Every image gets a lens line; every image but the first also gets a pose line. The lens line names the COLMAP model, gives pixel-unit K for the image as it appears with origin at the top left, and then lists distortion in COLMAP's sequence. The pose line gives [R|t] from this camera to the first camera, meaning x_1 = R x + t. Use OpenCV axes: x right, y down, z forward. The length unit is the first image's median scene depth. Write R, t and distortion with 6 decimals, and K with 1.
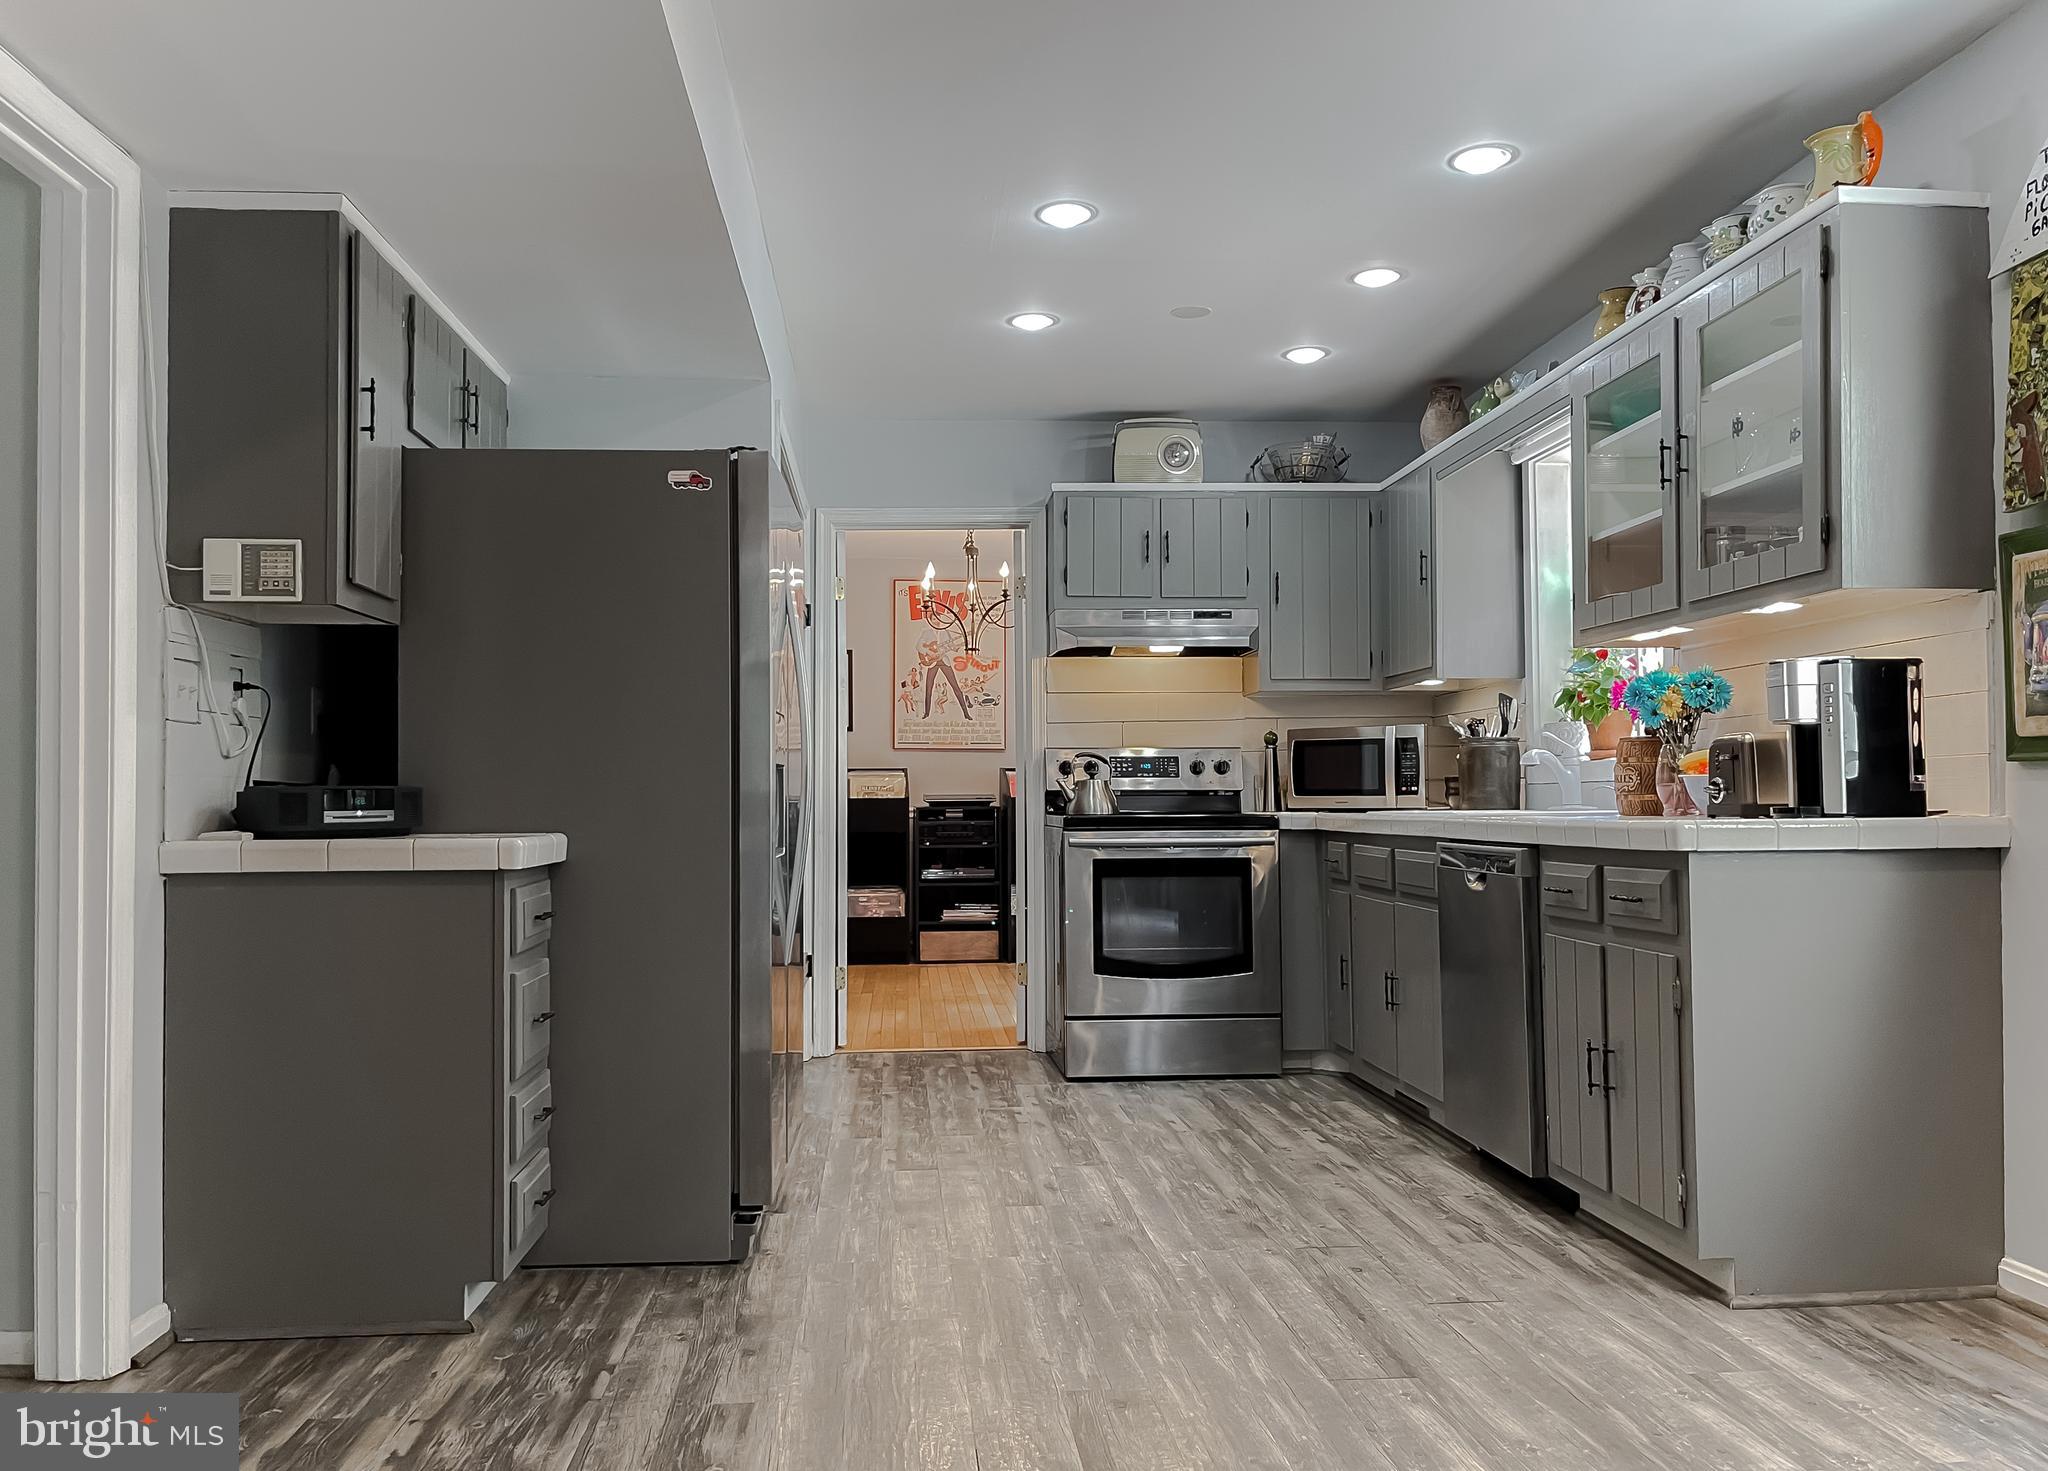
lens RADIAL K [[1609.6, 0, 1004.1], [0, 1609.6, 751.7], [0, 0, 1]] dist [0.031409, -0.005650]
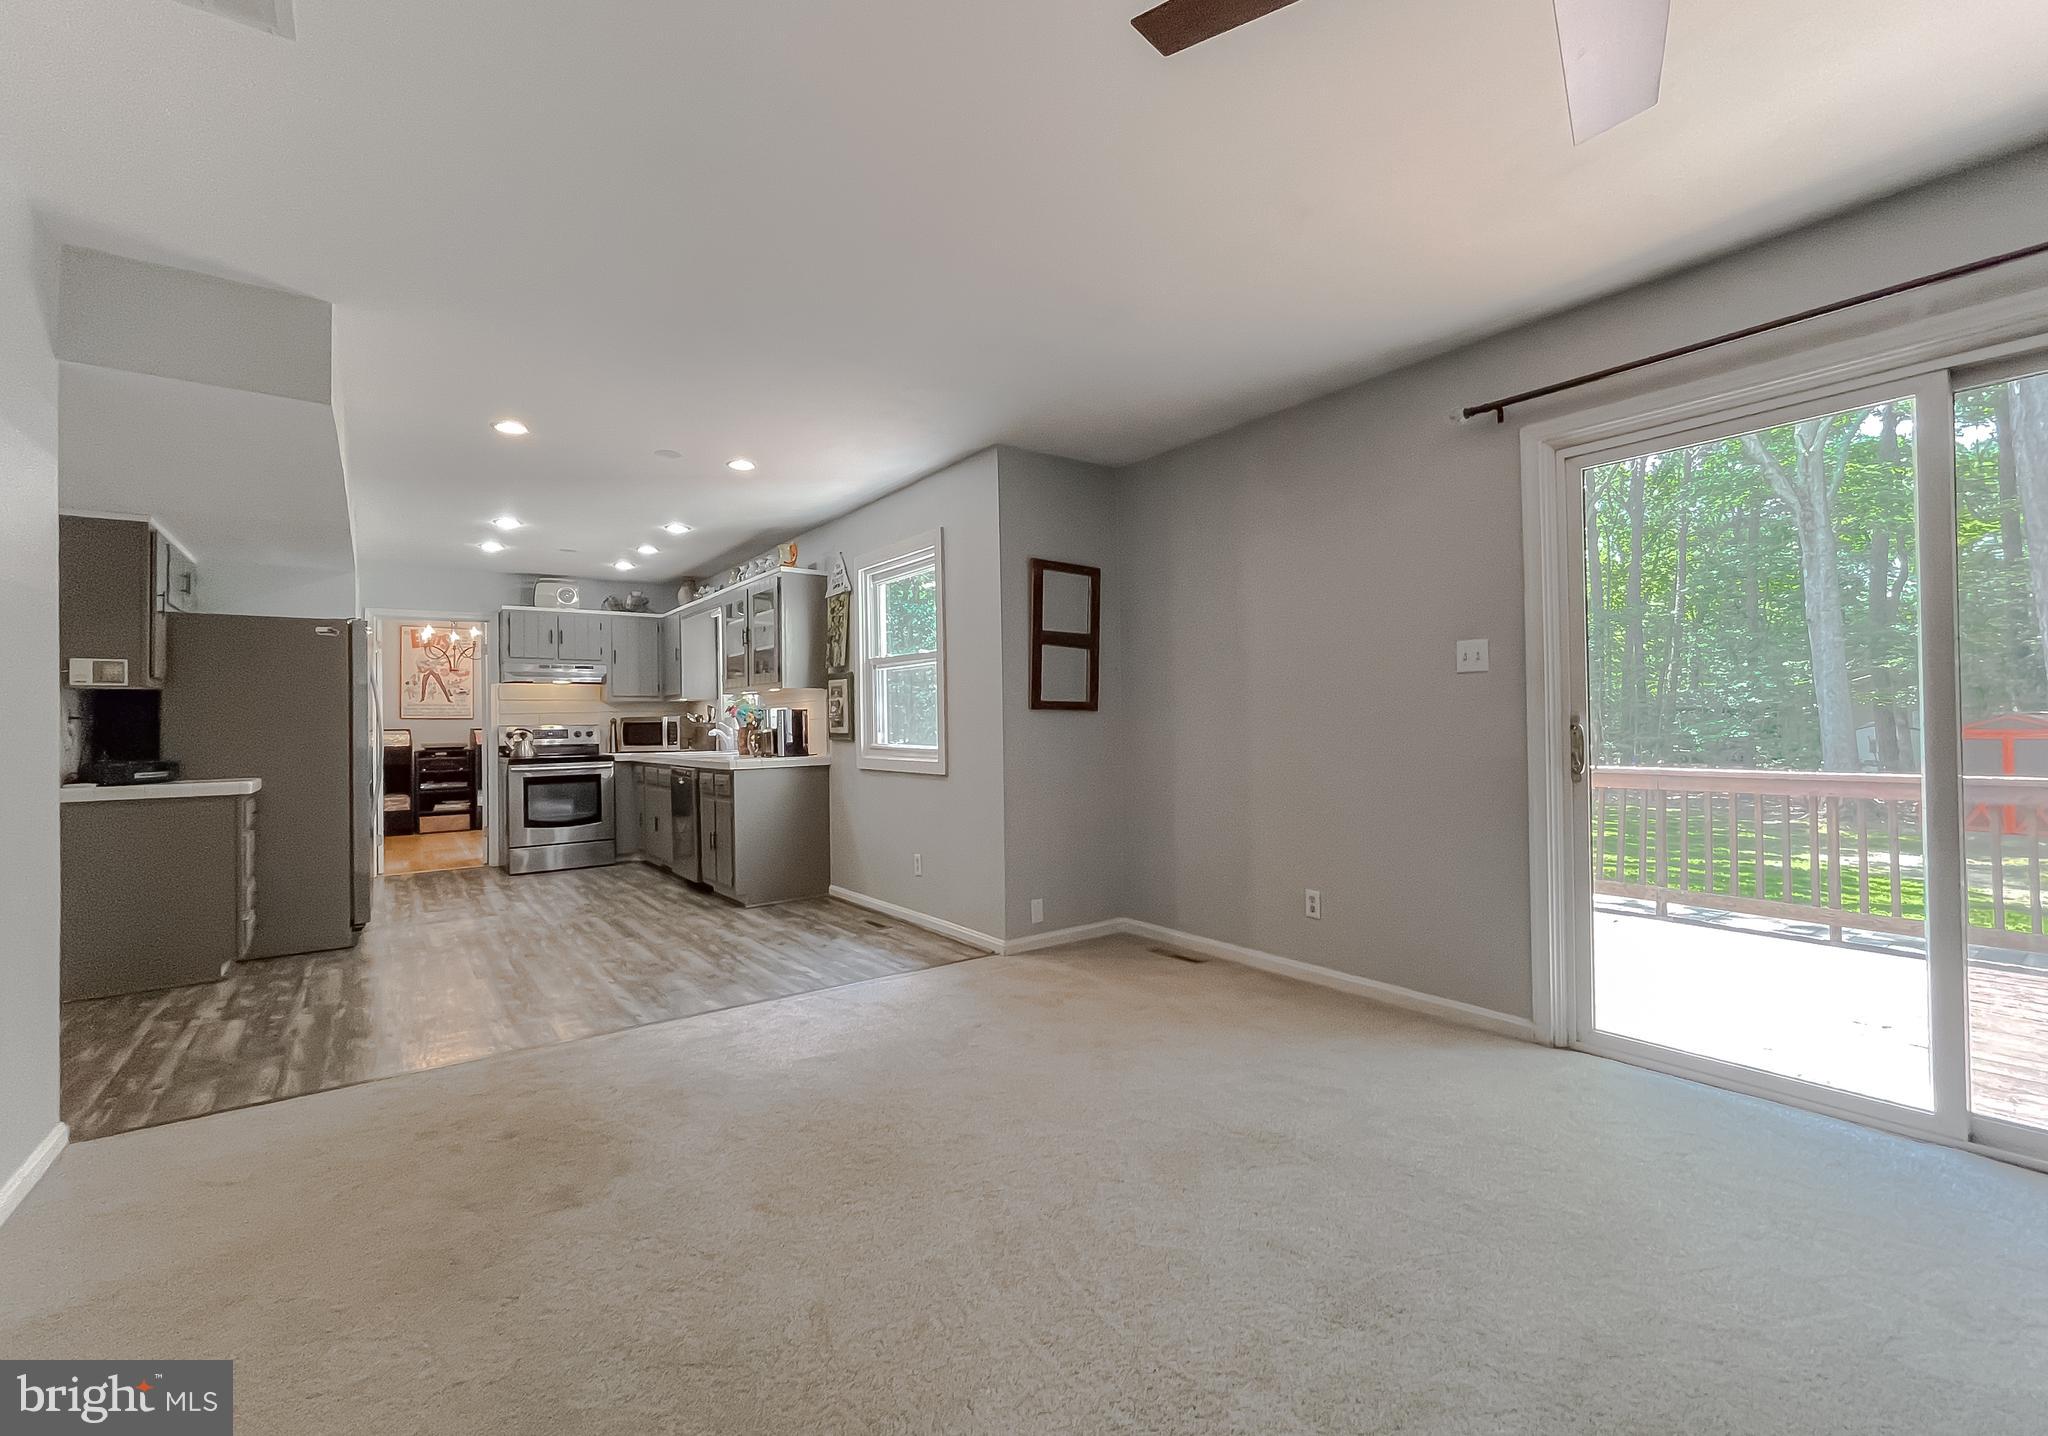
lens RADIAL K [[885.6, 0, 1027.5], [0, 885.6, 715.0], [0, 0, 1]] dist [0.017256, 0.001138]
pose [[0.846522, -0.002380, 0.532349, -0.019368], [-0.004295, 0.999927, 0.011299, -0.062343], [-0.532337, -0.011851, 0.846450, -0.725606]]
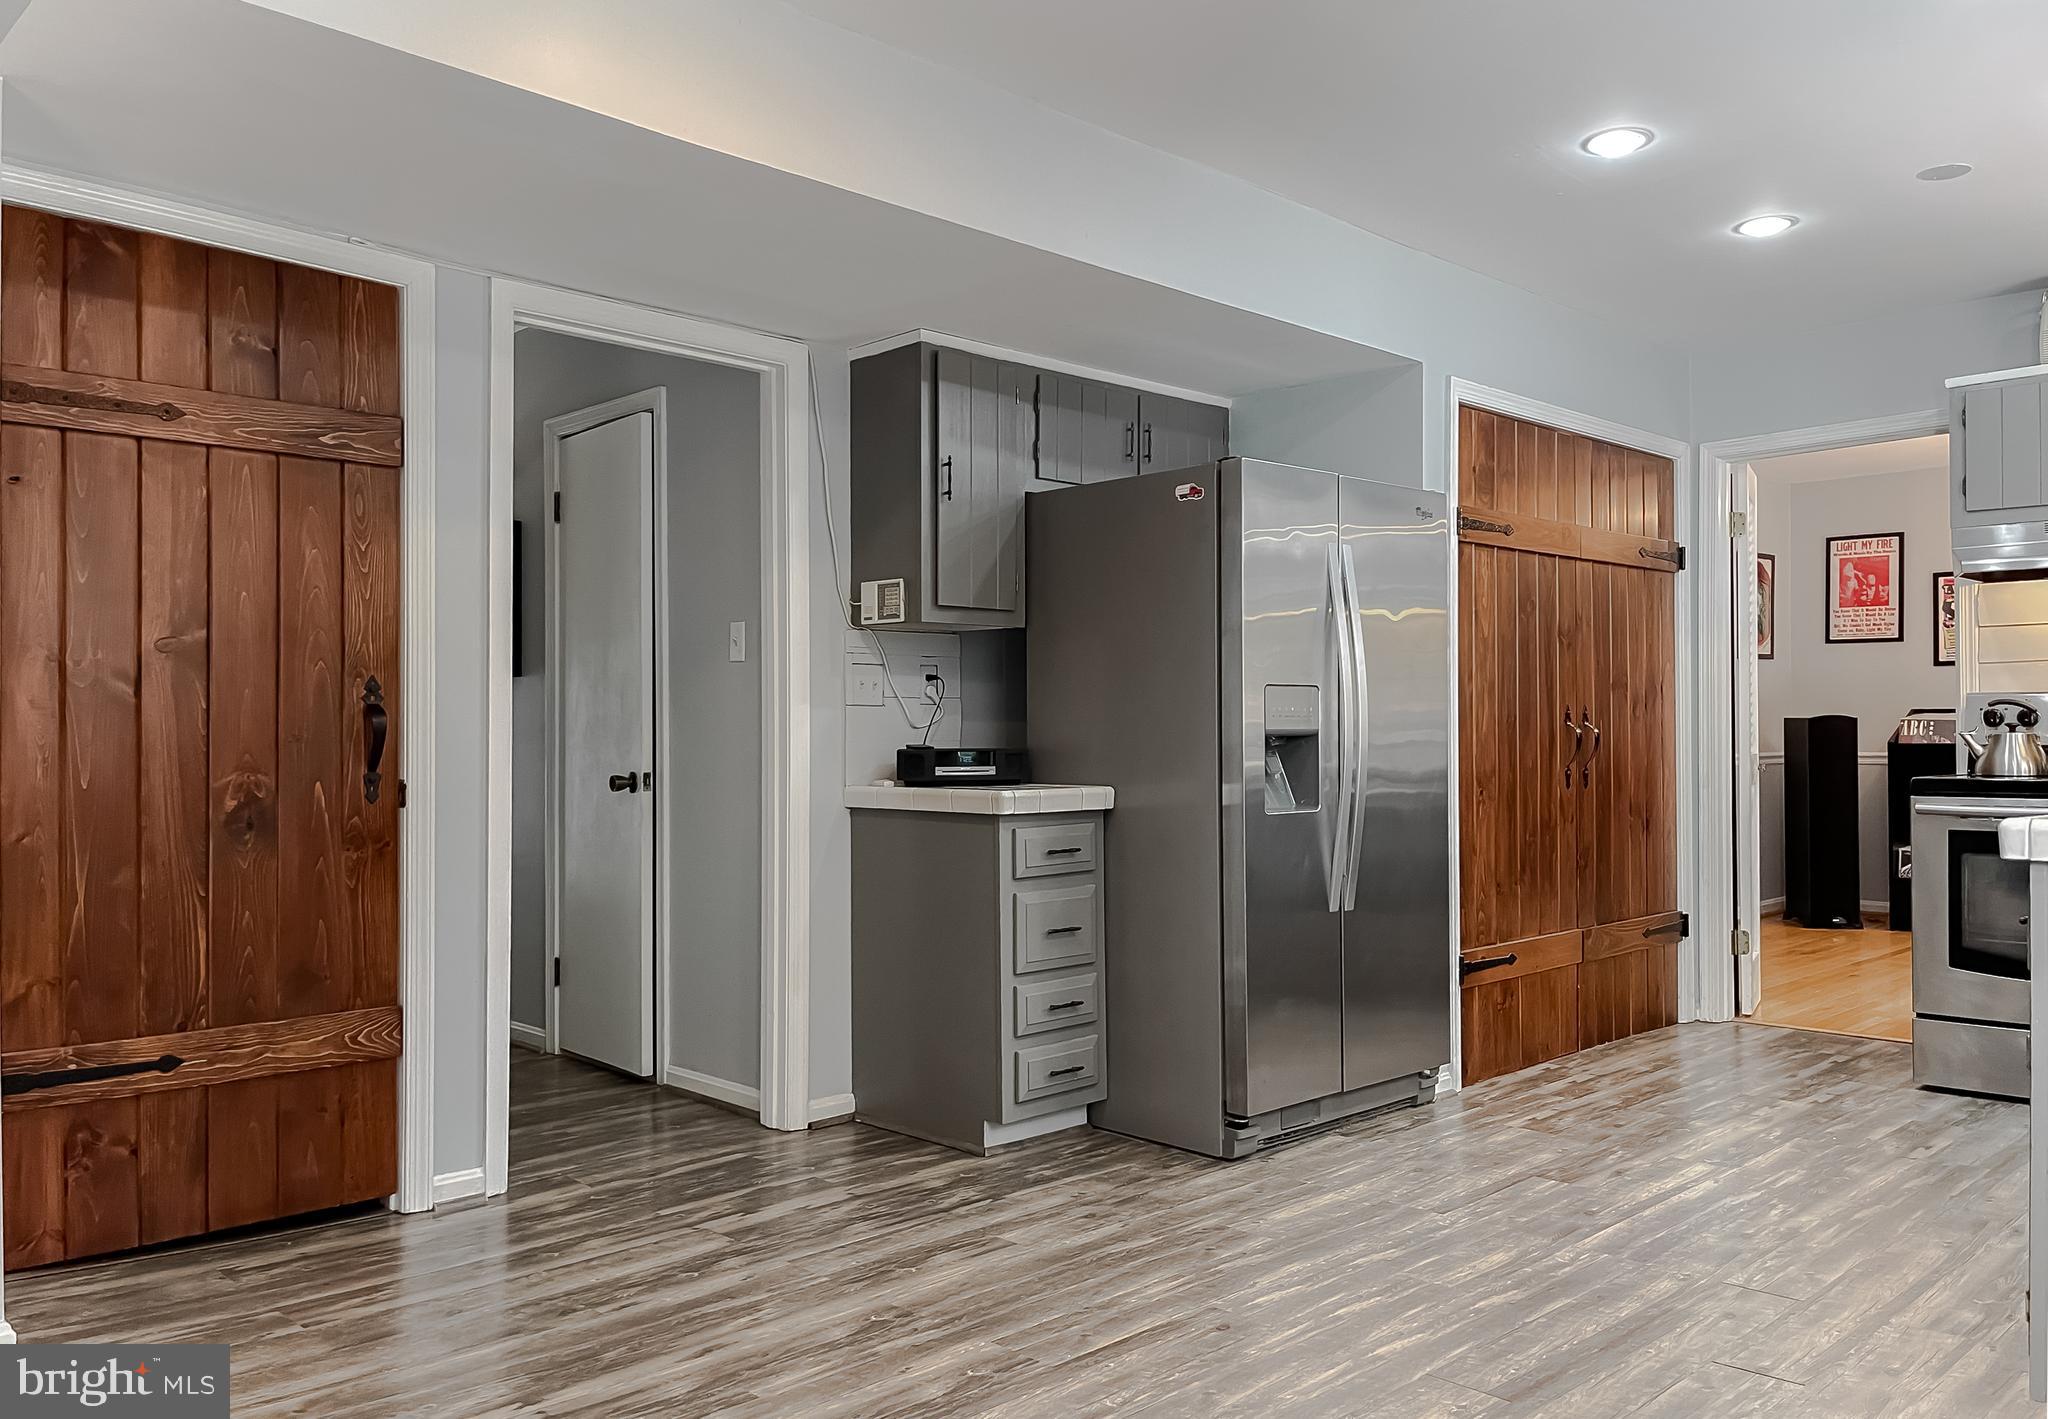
lens RADIAL K [[1577.9, 0, 1018.9], [0, 1577.9, 701.2], [0, 0, 1]] dist [0.039571, -0.036935]
pose [[0.647402, -0.011854, -0.762056, 0.613348], [0.023006, 0.999727, 0.003994, -0.022683], [0.761801, -0.020118, 0.647499, 0.154388]]
